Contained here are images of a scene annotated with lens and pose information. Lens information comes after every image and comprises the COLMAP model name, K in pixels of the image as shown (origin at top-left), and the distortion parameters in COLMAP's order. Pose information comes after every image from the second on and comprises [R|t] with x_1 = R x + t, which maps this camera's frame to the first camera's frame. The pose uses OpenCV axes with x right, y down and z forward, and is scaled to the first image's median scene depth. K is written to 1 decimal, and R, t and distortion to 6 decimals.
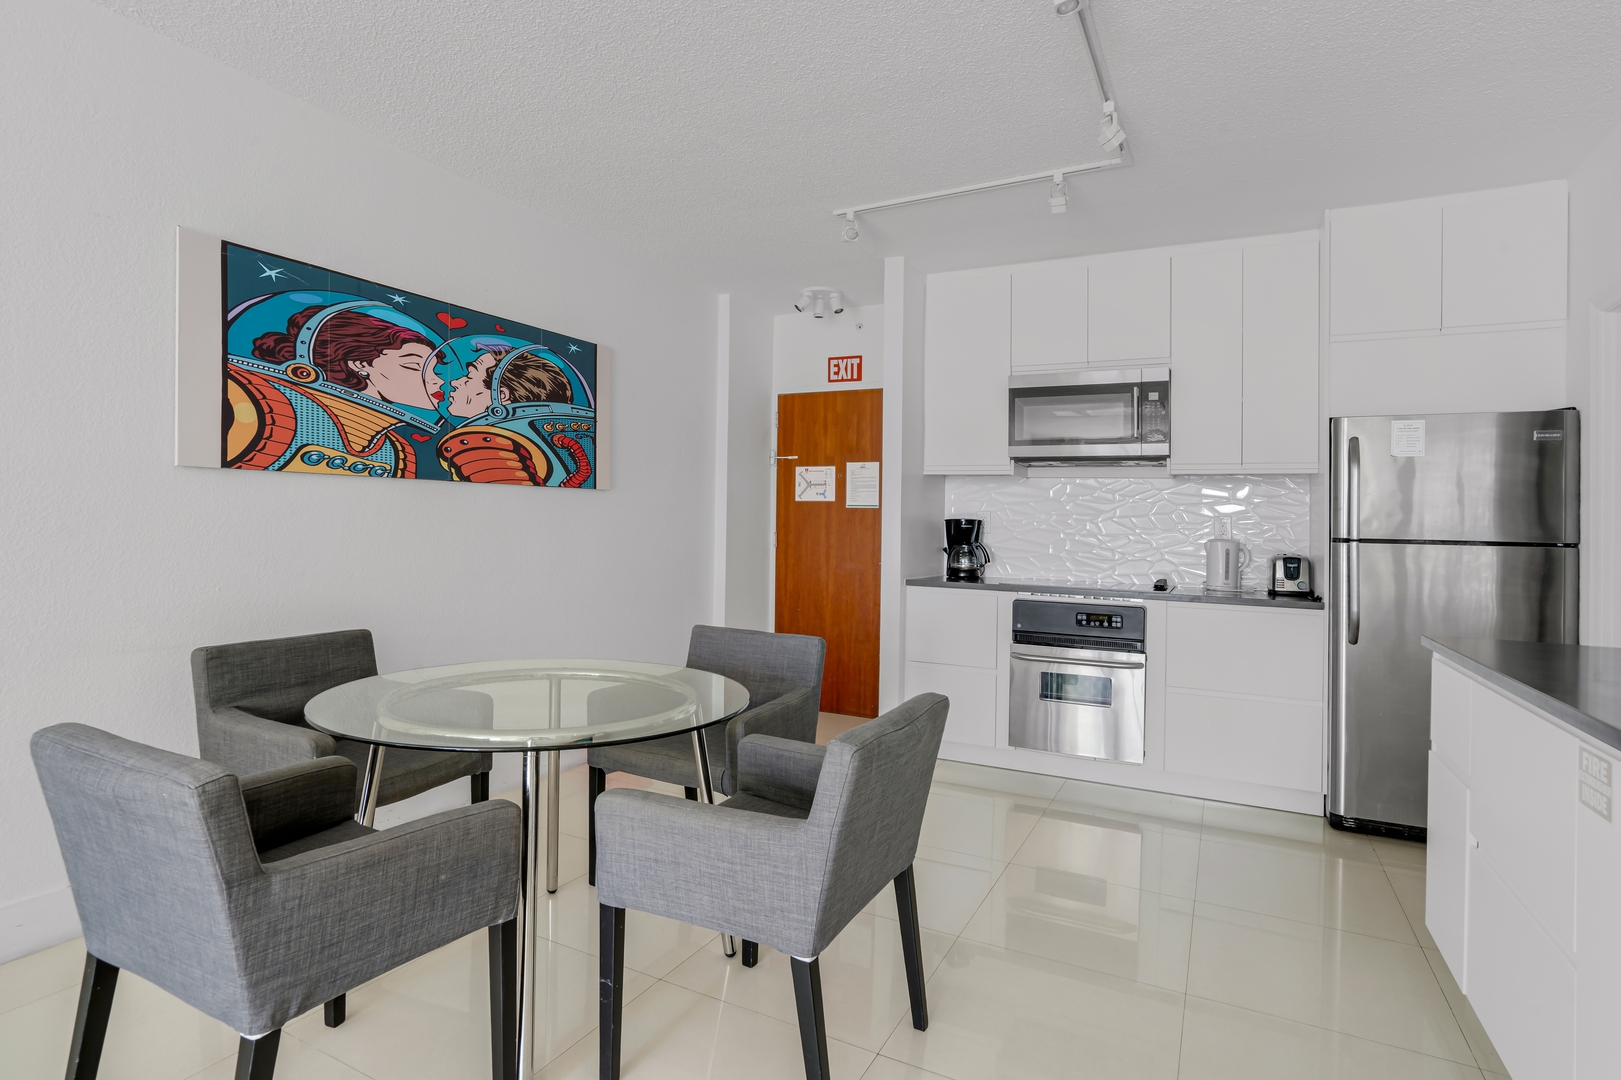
lens RADIAL K [[819.2, 0, 814.6], [0, 819.2, 502.0], [0, 0, 1]] dist [-0.062991, 0.031249]
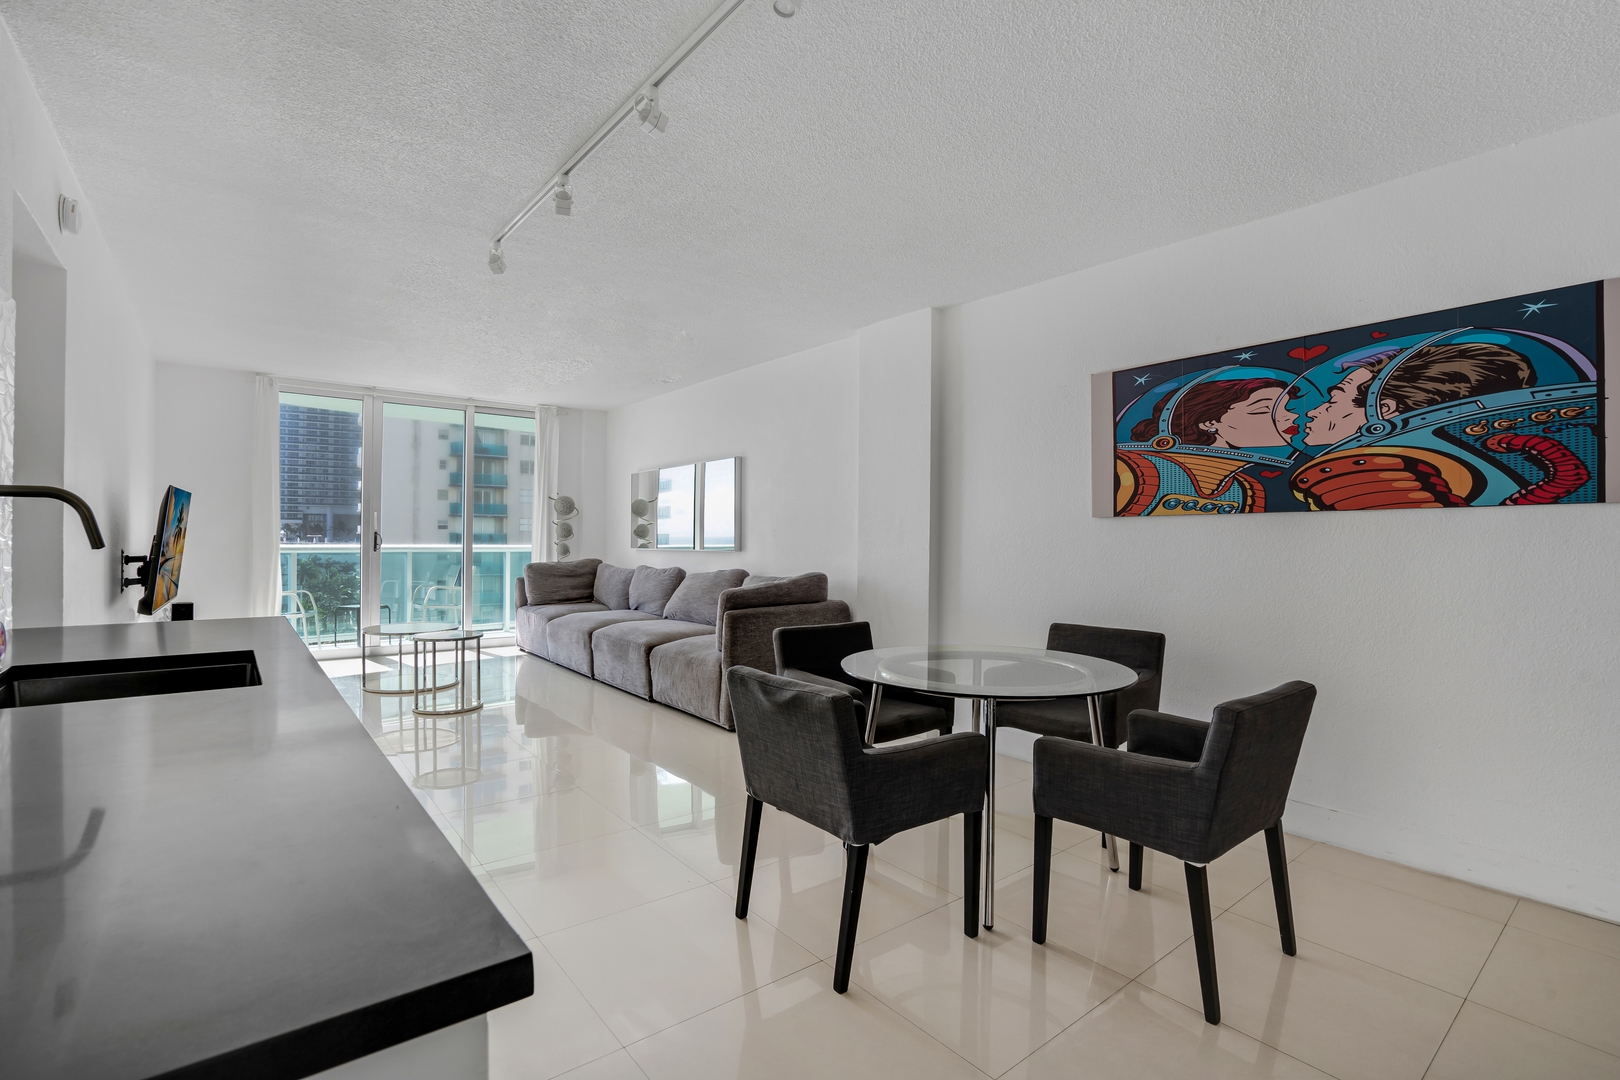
lens RADIAL K [[758.5, 0, 814.2], [0, 758.5, 543.8], [0, 0, 1]] dist [-0.058735, 0.031956]
pose [[-0.412763, -0.021416, -0.910587, 0.551447], [0.006897, 0.999621, -0.026636, 0.029699], [0.910812, -0.017275, -0.412459, 0.701442]]
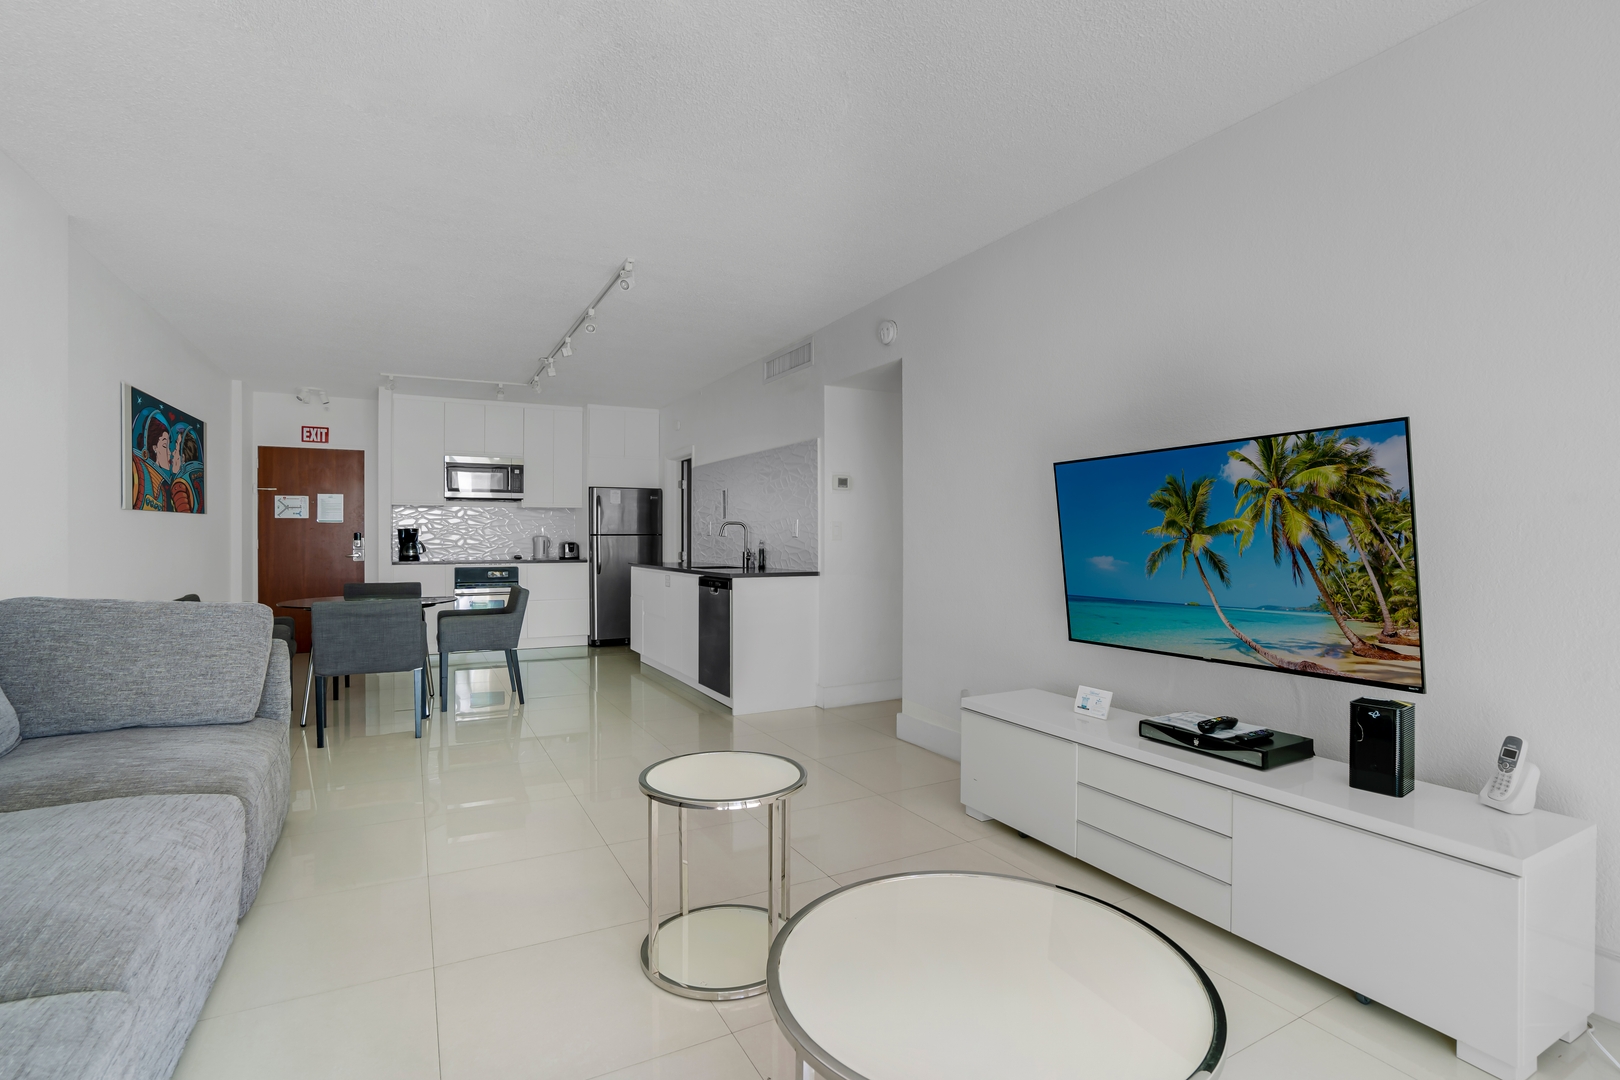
lens RADIAL K [[758.5, 0, 814.2], [0, 758.5, 543.8], [0, 0, 1]] dist [-0.058735, 0.031956]
pose [[0.563099, -0.031998, 0.825770, -0.833842], [-0.011326, 0.998857, 0.046428, -0.039576], [-0.826312, -0.035496, 0.562093, -0.836565]]
